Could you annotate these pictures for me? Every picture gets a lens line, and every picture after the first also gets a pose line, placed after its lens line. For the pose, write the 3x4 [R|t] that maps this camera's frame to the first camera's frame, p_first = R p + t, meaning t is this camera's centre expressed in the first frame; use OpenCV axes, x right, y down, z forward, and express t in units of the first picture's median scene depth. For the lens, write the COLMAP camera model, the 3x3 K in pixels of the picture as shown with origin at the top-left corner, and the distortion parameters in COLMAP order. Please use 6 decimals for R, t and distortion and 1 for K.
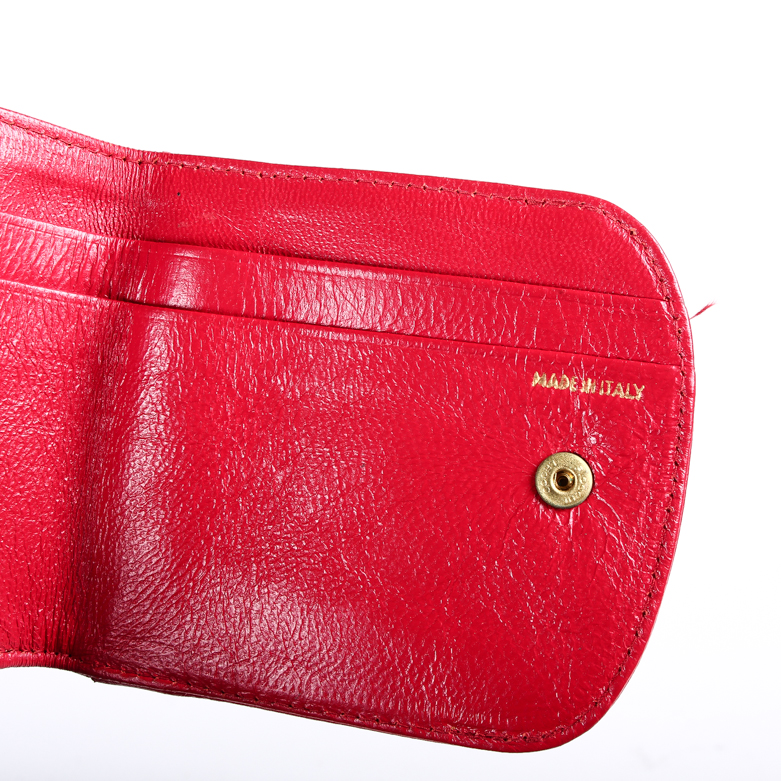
lens RADIAL K [[1345.6, 0, 397.6], [0, 1345.6, 385.2], [0, 0, 1]] dist [-0.093902, 0.000000]
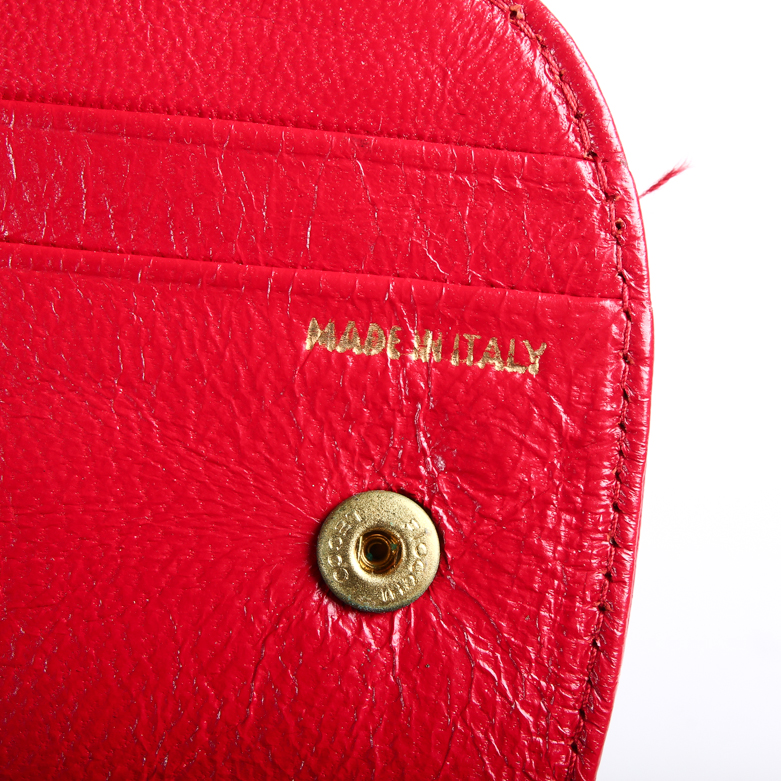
lens RADIAL K [[1345.6, 0, 387.9], [0, 1345.6, 384.1], [0, 0, 1]] dist [-0.093902, 0.000000]
pose [[0.991215, -0.025559, 0.129769, 0.068626], [0.021132, 0.999150, 0.035382, -0.003191], [-0.130563, -0.032329, 0.990913, 0.543810]]
